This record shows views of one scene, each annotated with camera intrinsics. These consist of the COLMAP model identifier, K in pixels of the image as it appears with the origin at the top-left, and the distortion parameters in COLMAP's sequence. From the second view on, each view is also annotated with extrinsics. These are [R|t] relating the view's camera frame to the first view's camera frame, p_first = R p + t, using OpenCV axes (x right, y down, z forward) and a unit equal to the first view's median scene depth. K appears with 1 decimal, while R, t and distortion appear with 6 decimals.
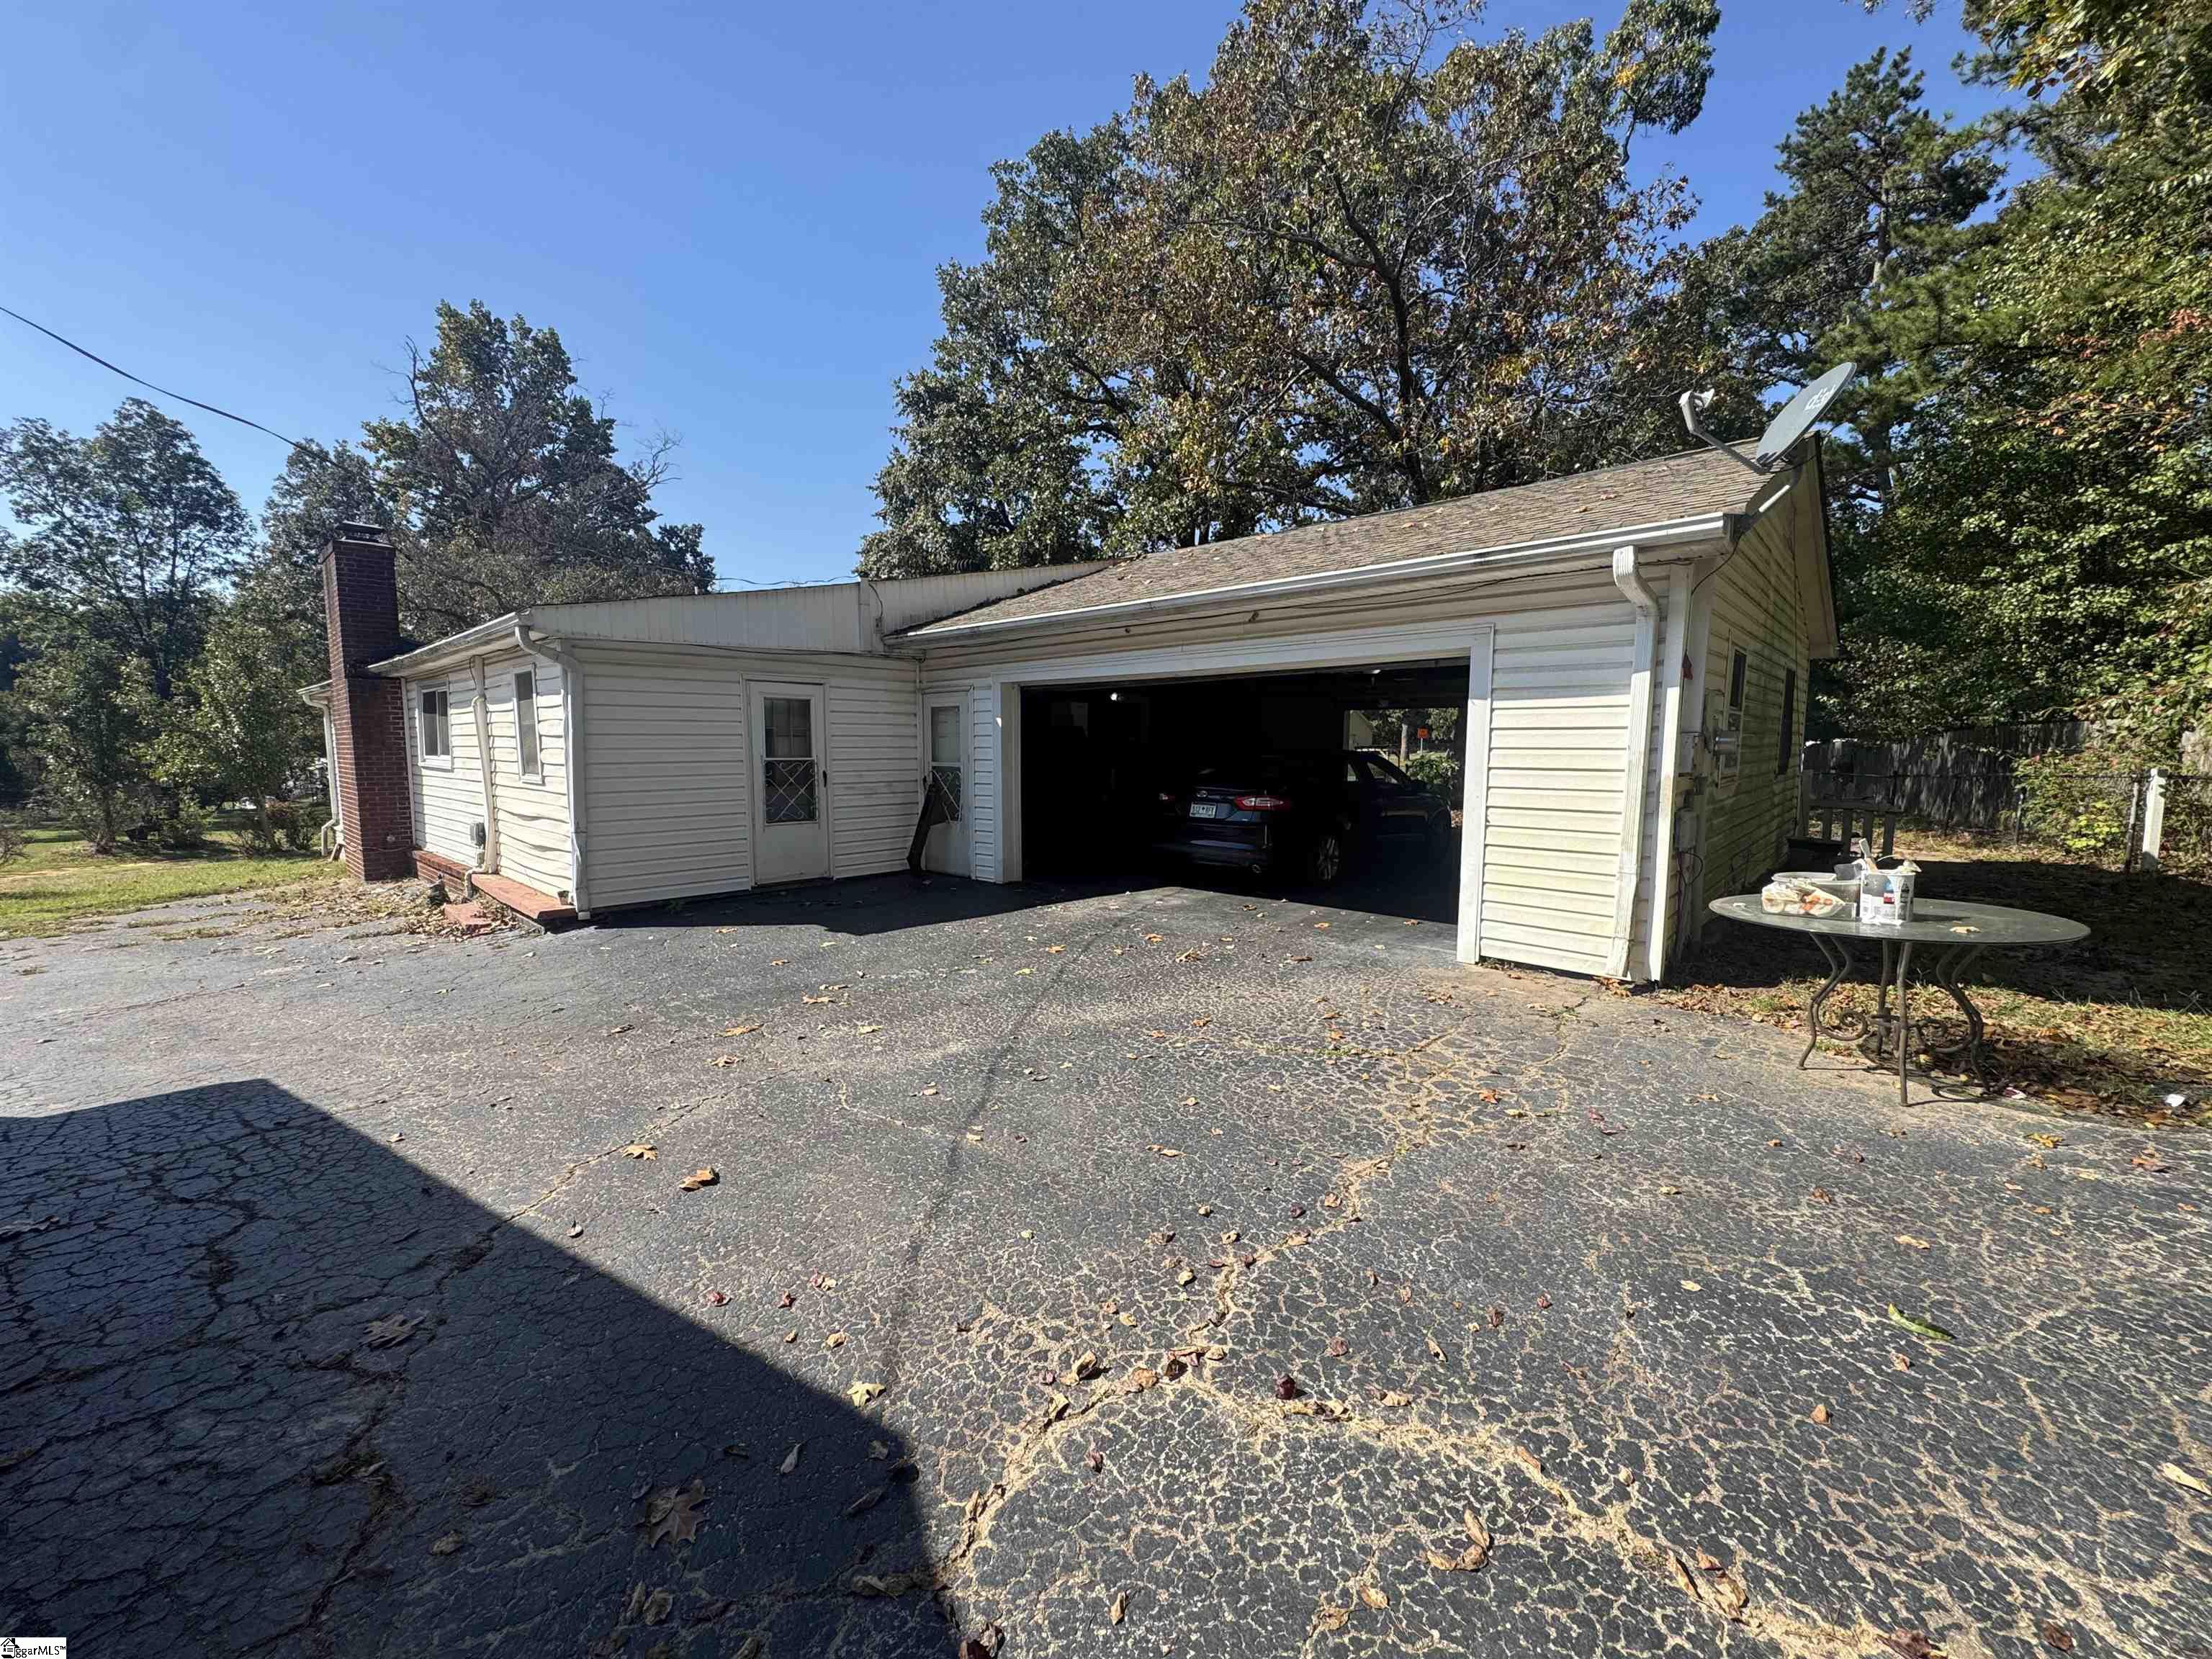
lens RADIAL K [[876.9, 0, 1101.3], [0, 876.9, 834.6], [0, 0, 1]] dist [-0.001062, -0.000075]
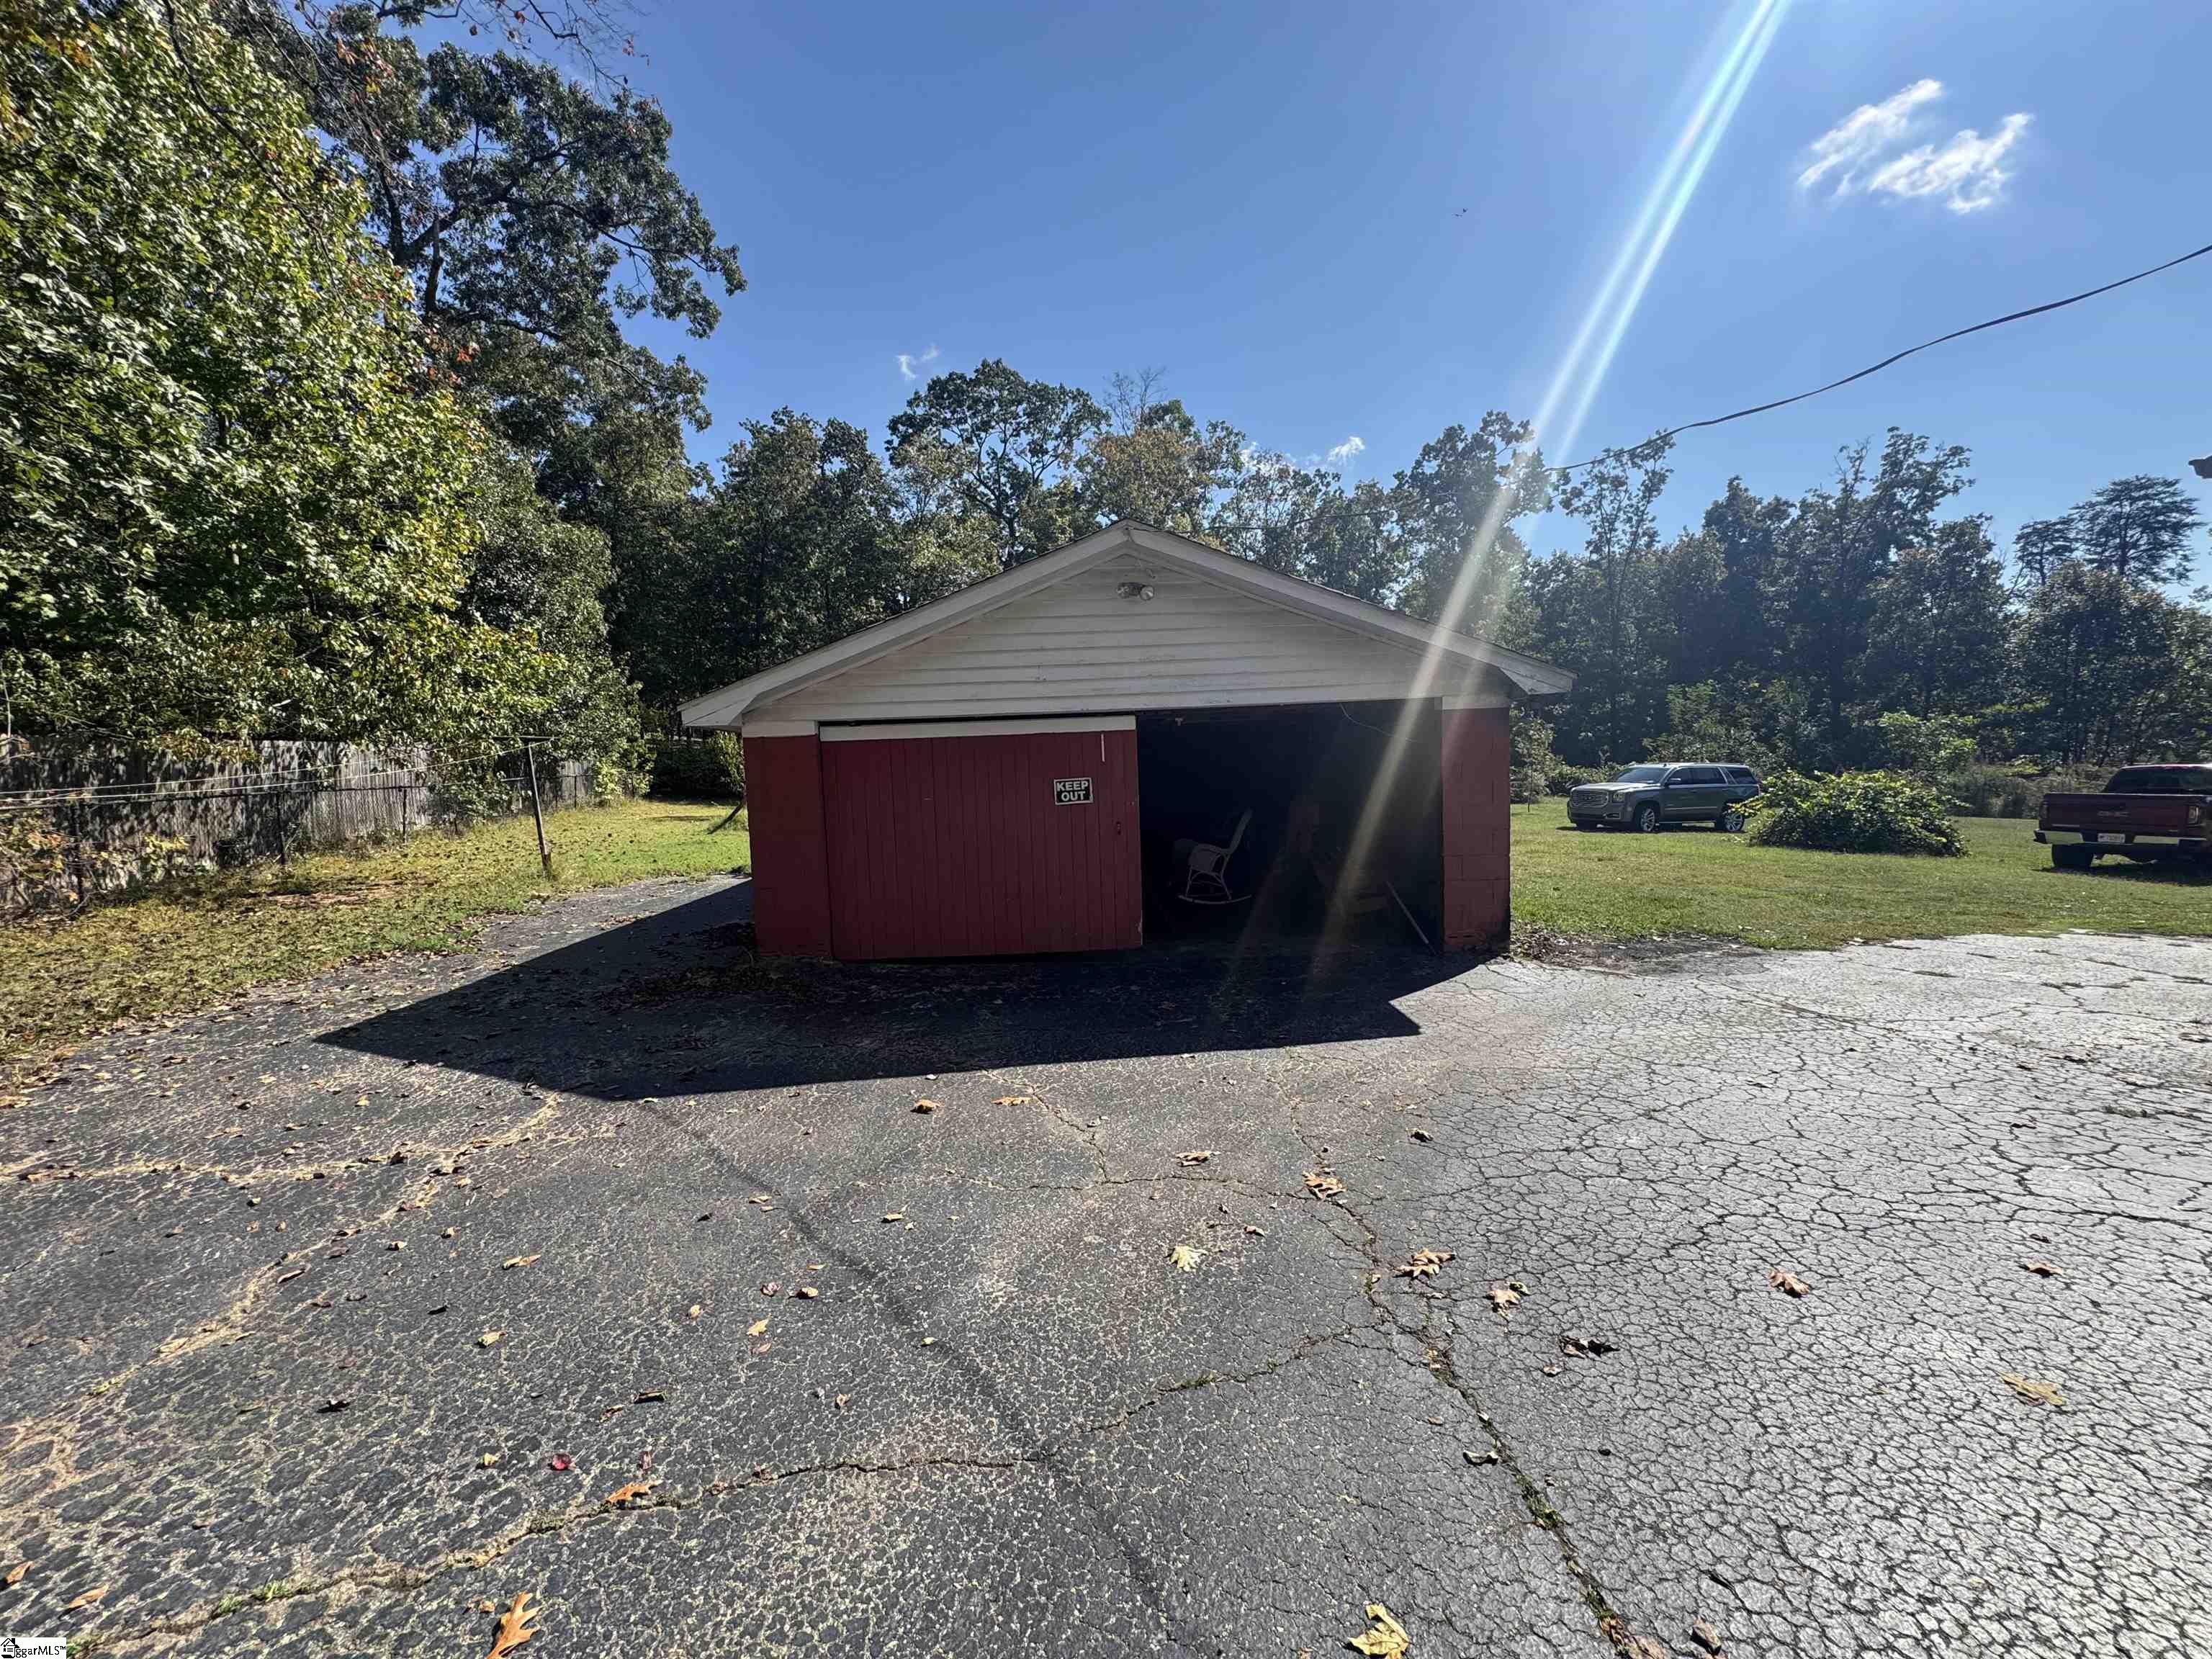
lens RADIAL K [[876.9, 0, 1101.3], [0, 876.9, 834.6], [0, 0, 1]] dist [-0.001062, -0.000075]
pose [[-0.706999, 0.076737, -0.703039, 0.177382], [-0.036698, 0.988776, 0.144831, -0.148863], [0.706262, 0.128196, -0.696247, 1.462151]]
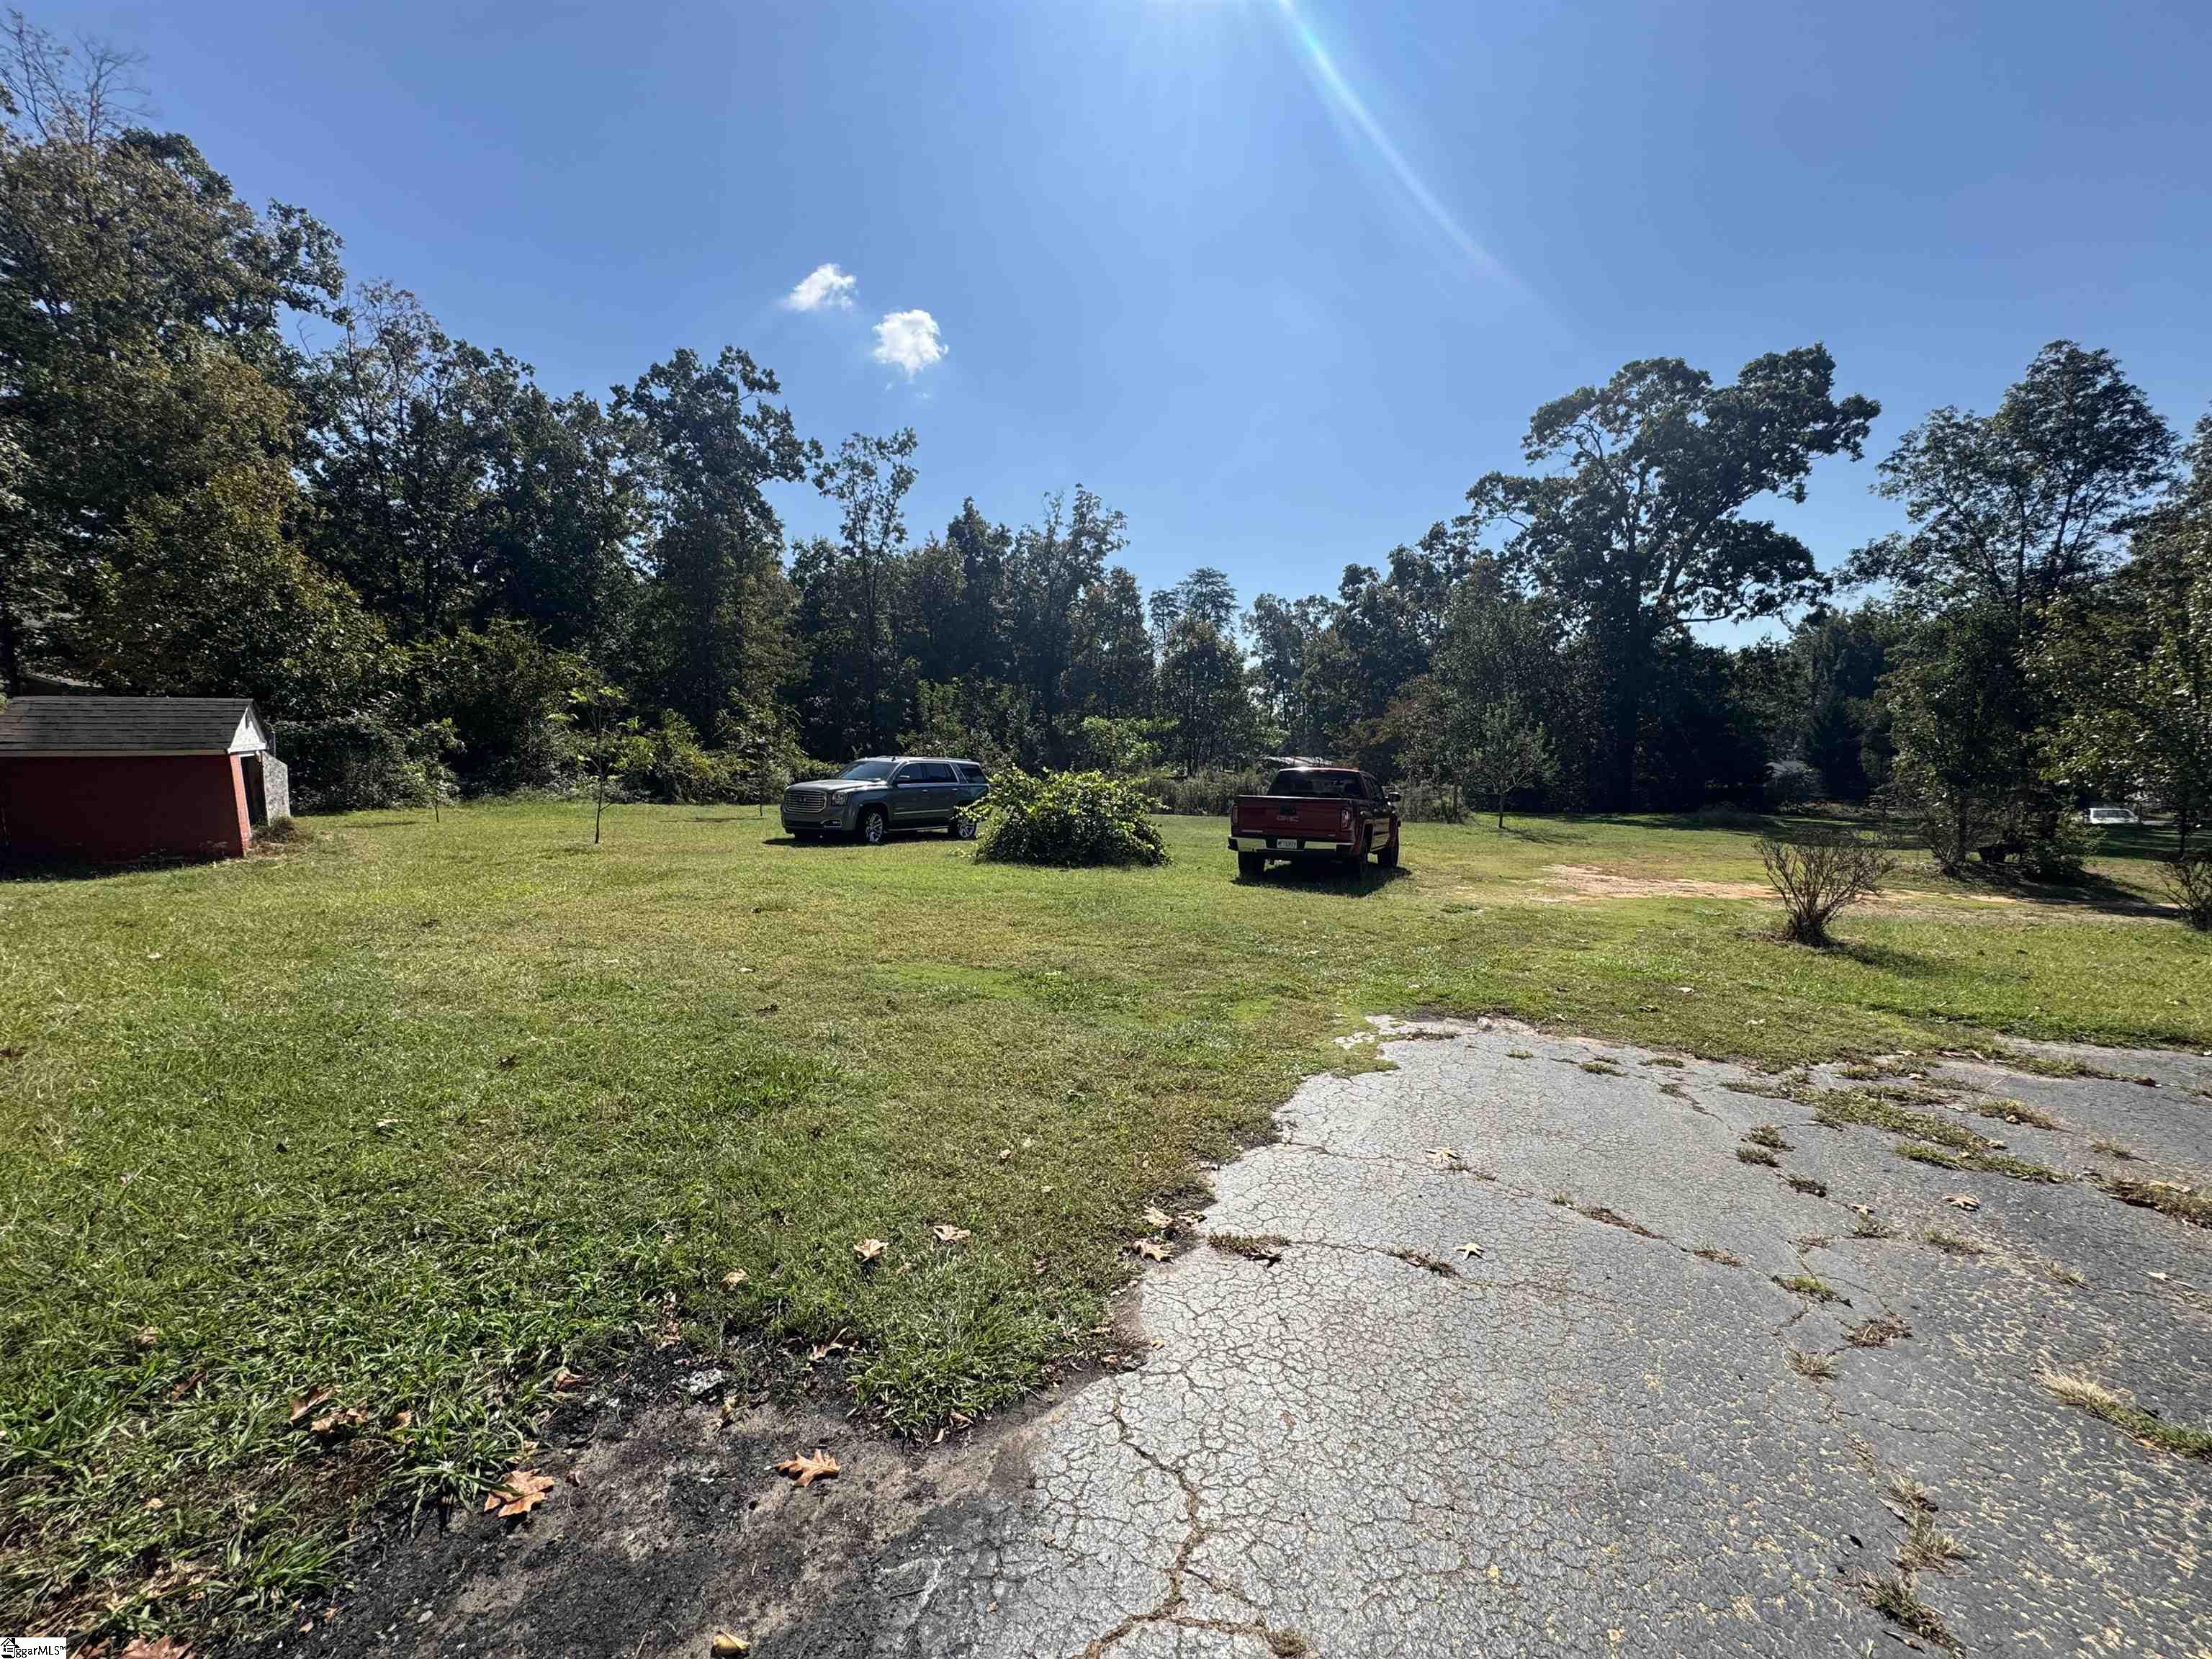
lens RADIAL K [[876.9, 0, 1101.3], [0, 876.9, 834.6], [0, 0, 1]] dist [-0.001062, -0.000075]
pose [[-0.028988, 0.092045, -0.995333, -1.665840], [-0.098549, 0.990637, 0.094481, -0.062344], [0.994710, 0.100828, -0.019646, 1.265588]]
